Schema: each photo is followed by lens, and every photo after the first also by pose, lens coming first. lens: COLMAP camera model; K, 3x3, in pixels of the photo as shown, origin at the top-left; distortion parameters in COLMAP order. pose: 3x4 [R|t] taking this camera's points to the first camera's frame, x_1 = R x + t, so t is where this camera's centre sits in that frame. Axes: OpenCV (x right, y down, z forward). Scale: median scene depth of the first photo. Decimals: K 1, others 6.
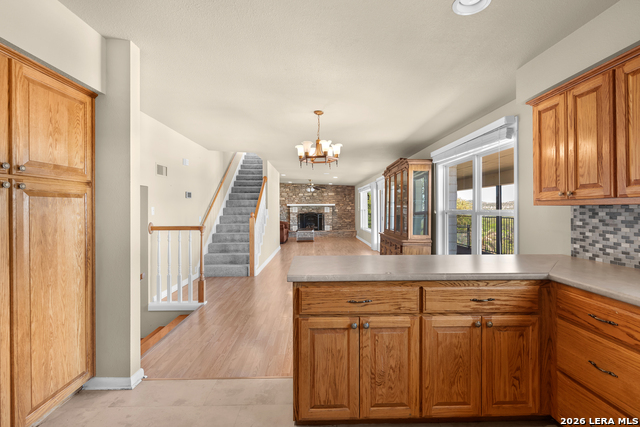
lens RADIAL K [[275.6, 0, 320.0], [0, 275.6, 213.5], [0, 0, 1]] dist [-0.001644, -0.000039]
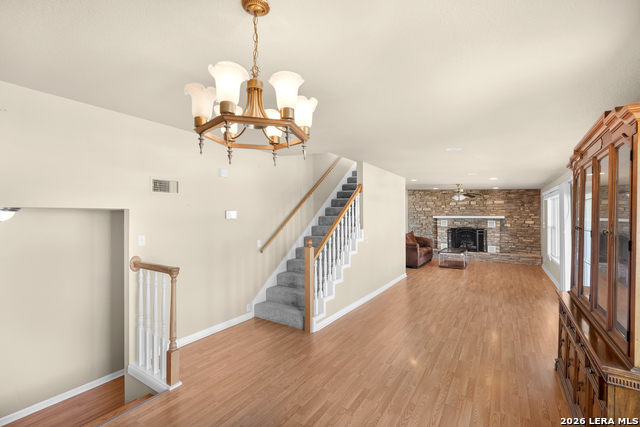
lens RADIAL K [[275.6, 0, 320.0], [0, 275.6, 213.5], [0, 0, 1]] dist [-0.001644, -0.000039]
pose [[0.830606, 0.000127, -0.556861, 0.055471], [-0.015792, 0.999603, -0.023327, -0.017647], [0.556637, 0.028170, 0.830278, 0.152202]]
